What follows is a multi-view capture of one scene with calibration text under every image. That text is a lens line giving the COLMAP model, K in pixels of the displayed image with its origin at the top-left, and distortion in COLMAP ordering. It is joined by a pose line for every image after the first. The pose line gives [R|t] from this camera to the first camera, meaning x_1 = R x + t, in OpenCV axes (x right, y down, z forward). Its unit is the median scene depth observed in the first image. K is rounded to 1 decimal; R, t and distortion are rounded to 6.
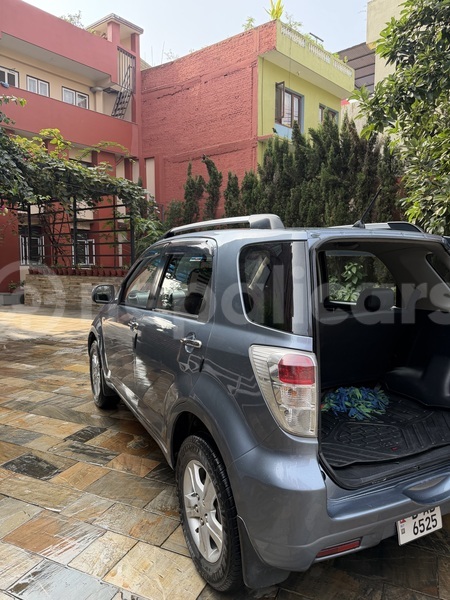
lens RADIAL K [[465.9, 0, 225.0], [0, 465.9, 300.0], [0, 0, 1]] dist [0.038900, -0.011521]
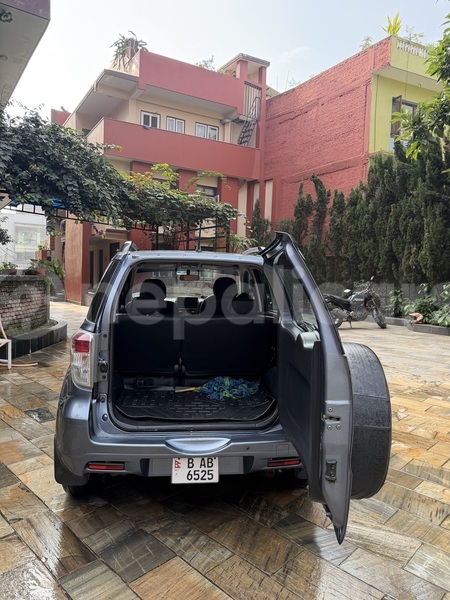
lens RADIAL K [[465.9, 0, 225.0], [0, 465.9, 300.0], [0, 0, 1]] dist [0.038900, -0.011521]
pose [[0.938769, 0.037413, -0.342509, 0.136428], [-0.047666, 0.998631, -0.021564, 0.000834], [0.341233, 0.036570, 0.939267, -0.035268]]
